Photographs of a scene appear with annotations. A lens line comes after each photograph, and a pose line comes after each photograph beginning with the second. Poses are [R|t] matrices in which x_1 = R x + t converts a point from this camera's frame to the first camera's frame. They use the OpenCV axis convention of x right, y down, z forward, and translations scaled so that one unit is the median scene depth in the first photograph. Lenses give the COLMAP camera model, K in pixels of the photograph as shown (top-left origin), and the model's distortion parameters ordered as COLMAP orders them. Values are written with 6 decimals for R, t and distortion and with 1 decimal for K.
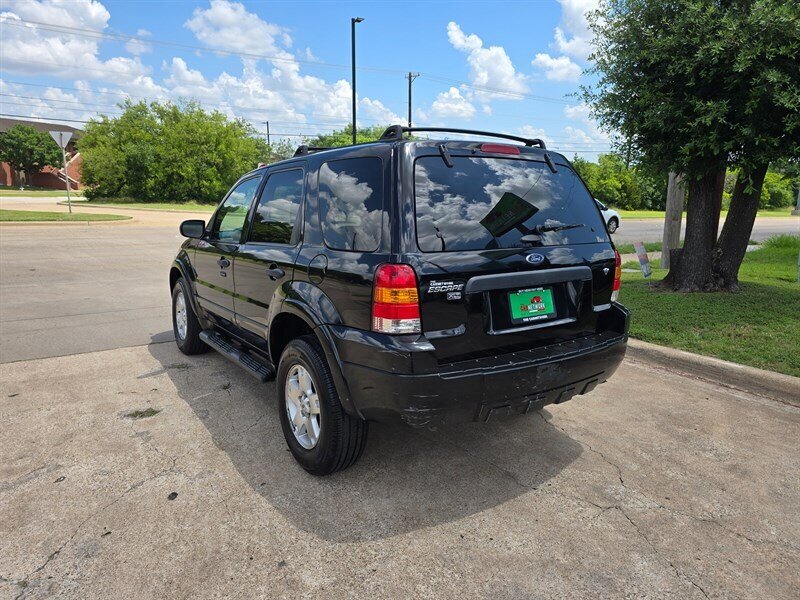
lens RADIAL K [[536.2, 0, 406.8], [0, 536.2, 292.5], [0, 0, 1]] dist [0.046756, -0.039435]
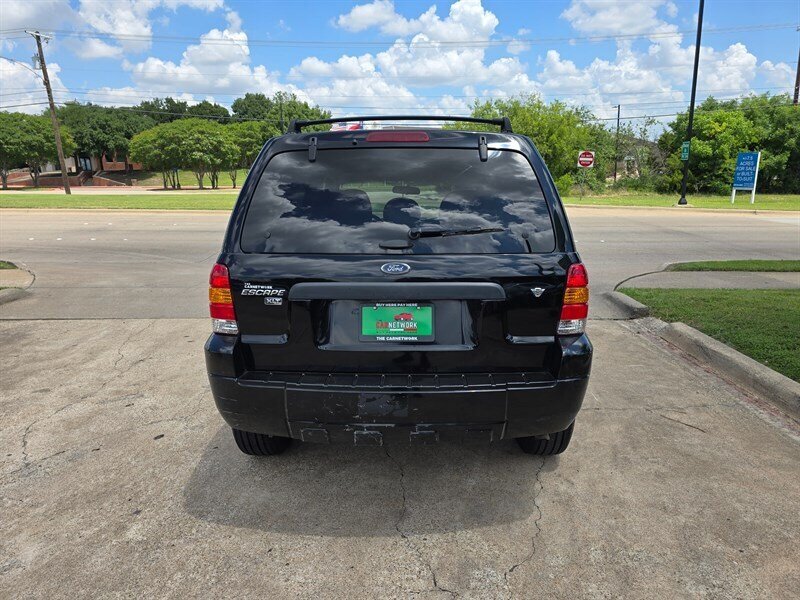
lens RADIAL K [[536.2, 0, 406.3], [0, 536.2, 304.7], [0, 0, 1]] dist [0.046756, -0.039435]
pose [[0.807092, 0.109806, -0.580125, 0.557041], [-0.086124, 0.993940, 0.068314, -0.048499], [0.584110, -0.005173, 0.811658, 0.248611]]
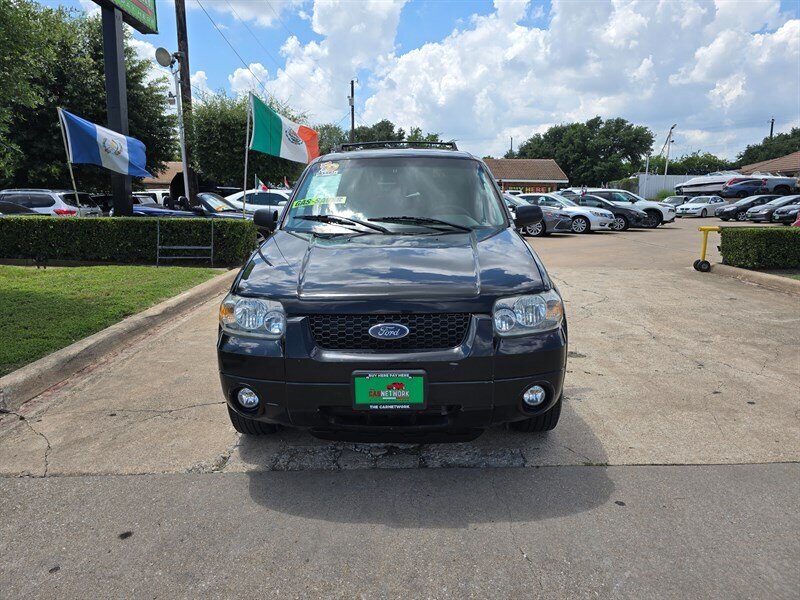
lens RADIAL K [[536.2, 0, 398.2], [0, 536.2, 293.4], [0, 0, 1]] dist [0.046756, -0.039435]
pose [[-0.807429, -0.116884, 0.578270, -0.920883], [0.104234, 0.936495, 0.334831, -0.386685], [-0.580683, 0.330628, -0.743971, 2.241649]]
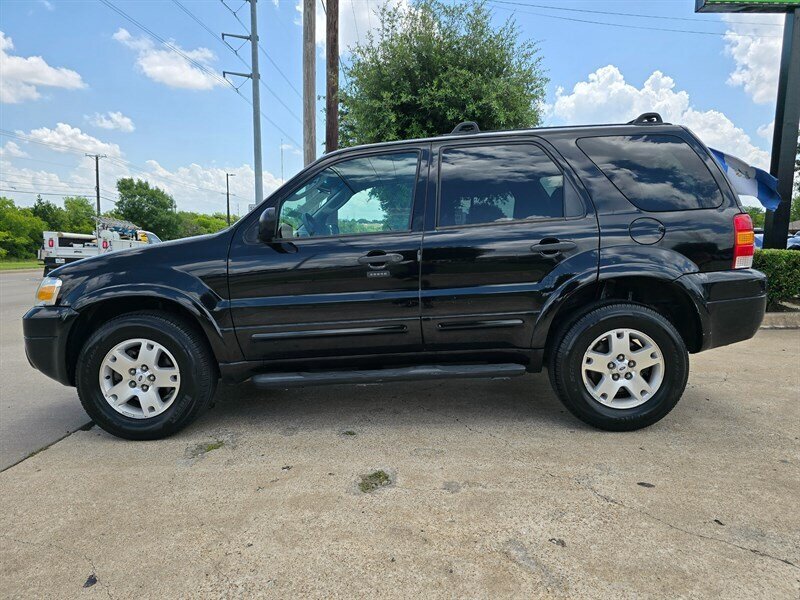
lens RADIAL K [[536.2, 0, 403.0], [0, 536.2, 298.9], [0, 0, 1]] dist [0.046756, -0.039435]
pose [[0.582682, -0.101884, 0.806289, -1.044833], [0.166346, 0.986058, 0.004386, 0.004681], [-0.795494, 0.131567, 0.591506, 0.583776]]
